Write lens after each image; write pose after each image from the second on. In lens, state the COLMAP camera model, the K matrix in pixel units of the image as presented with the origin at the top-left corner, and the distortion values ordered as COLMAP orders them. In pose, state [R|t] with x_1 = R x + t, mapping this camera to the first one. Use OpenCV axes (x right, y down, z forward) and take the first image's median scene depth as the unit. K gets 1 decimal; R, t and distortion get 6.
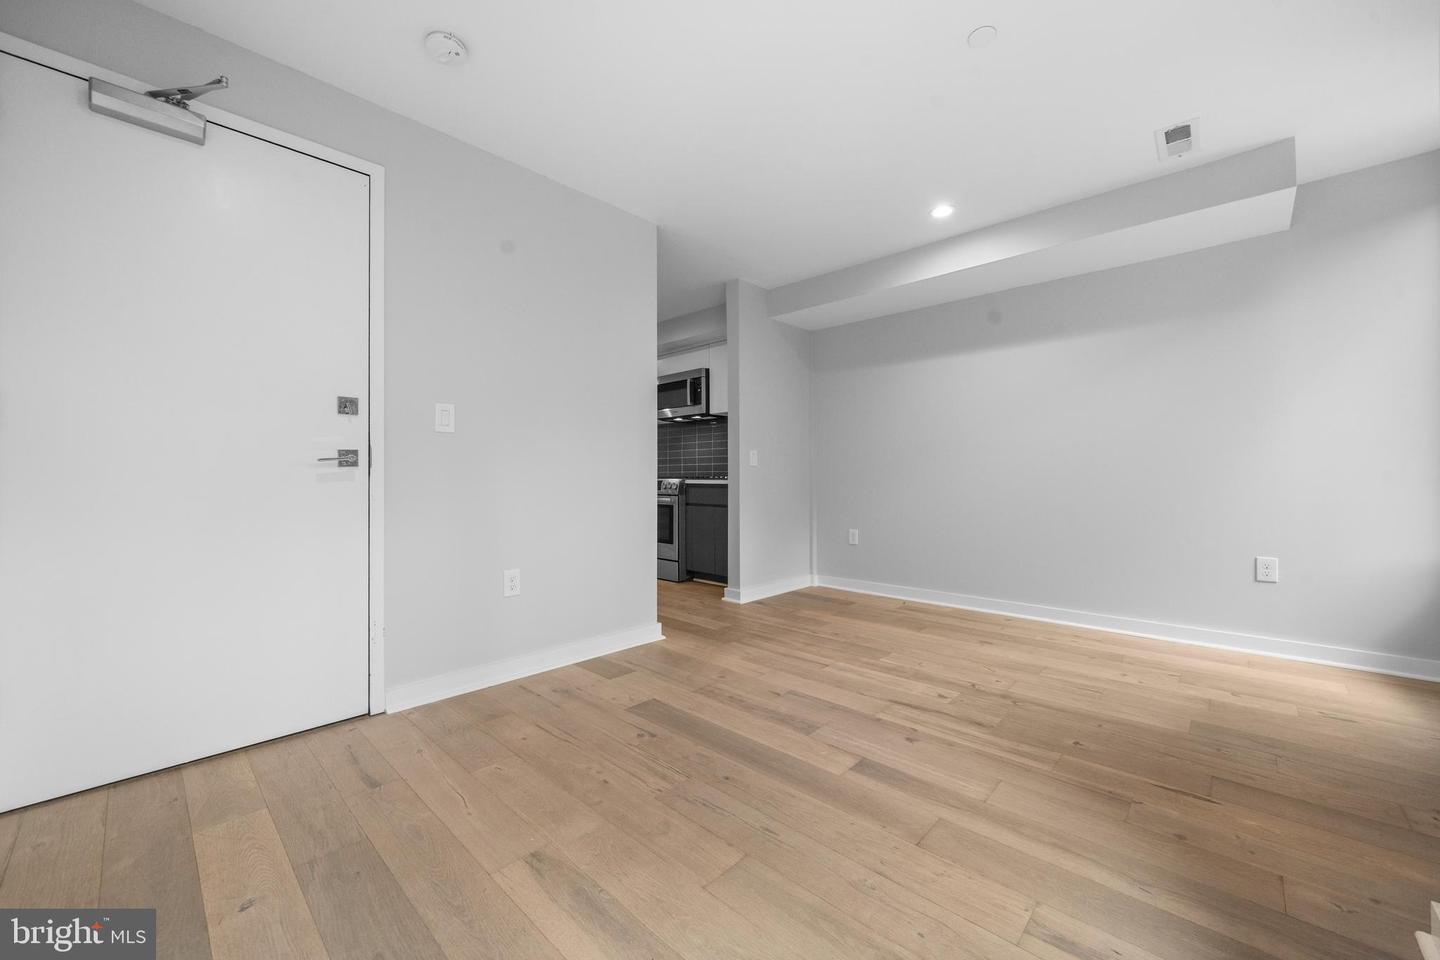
lens RADIAL K [[554.7, 0, 714.6], [0, 554.7, 477.0], [0, 0, 1]] dist [-0.000896, -0.000230]
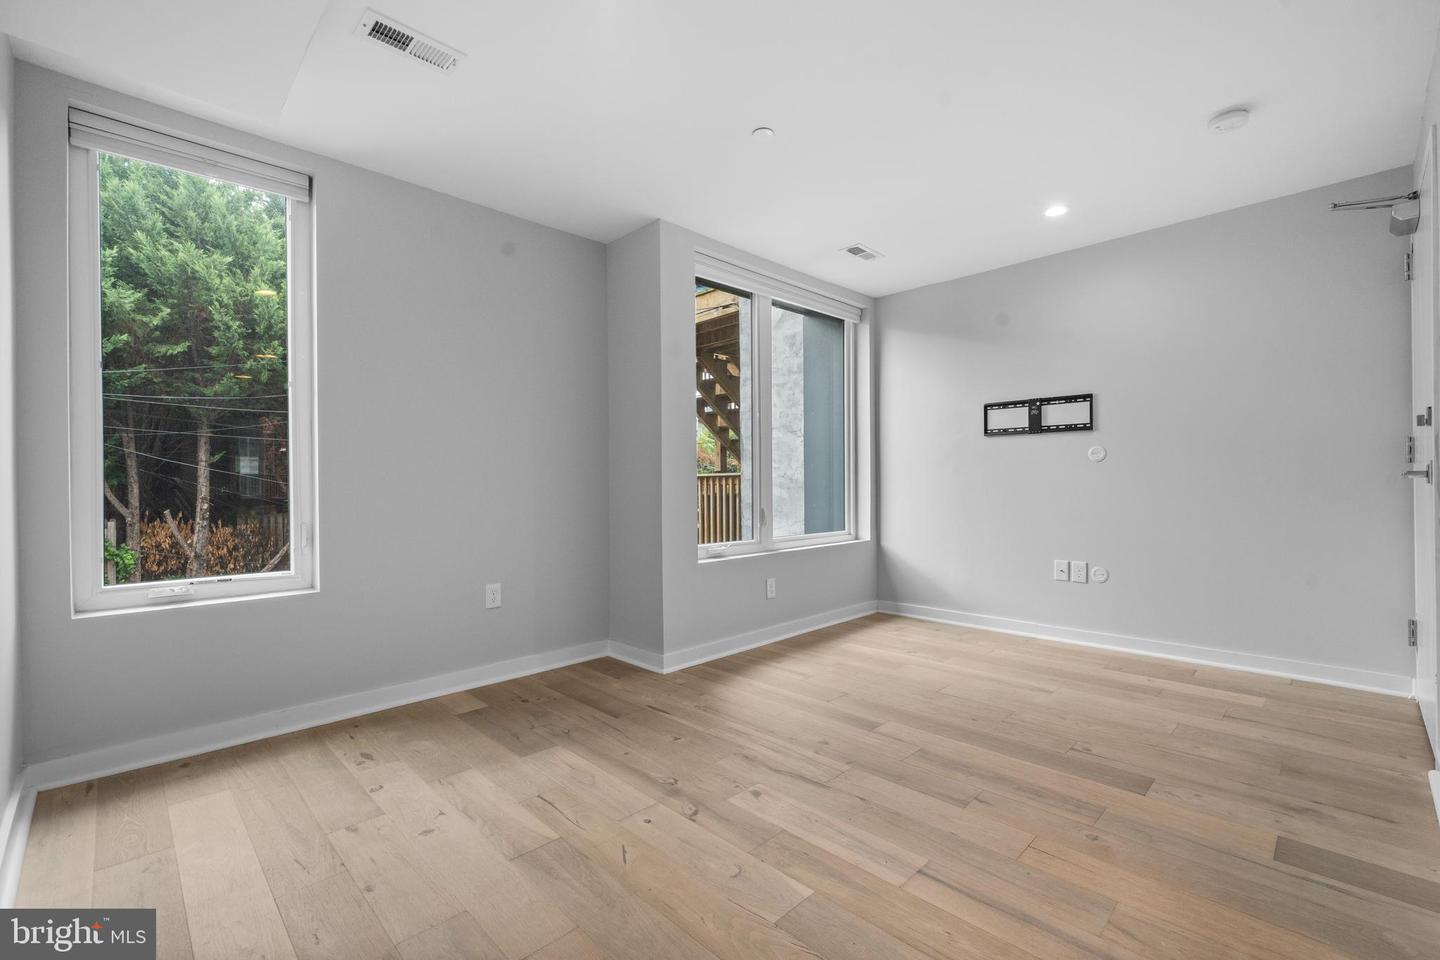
lens RADIAL K [[614.7, 0, 725.5], [0, 614.7, 484.6], [0, 0, 1]] dist [0.001833, 0.000495]
pose [[-0.999633, 0.011212, 0.024668, 0.408581], [0.011207, 0.999937, -0.000355, -0.023914], [-0.024671, -0.000079, -0.999696, 1.759695]]
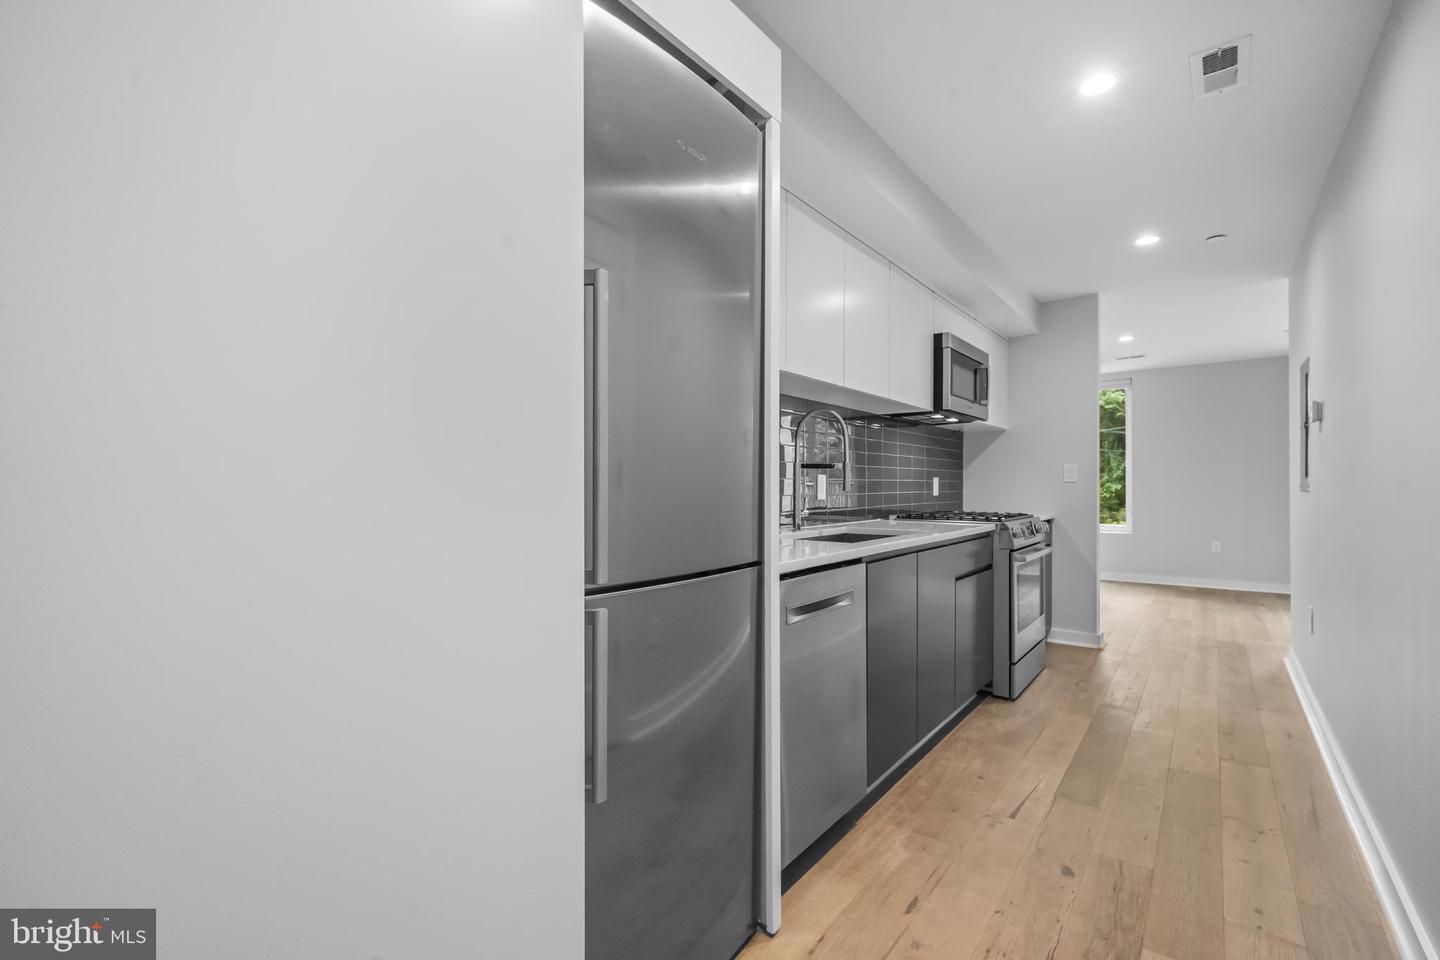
lens RADIAL K [[654.5, 0, 720.0], [0, 654.5, 480.0], [0, 0, 1]] dist [0.012436, 0.000209]
pose [[-0.120938, 0.008977, 0.992619, -1.660573], [0.000988, 0.999960, -0.008923, -0.070295], [-0.992660, -0.000098, -0.120942, 2.986768]]
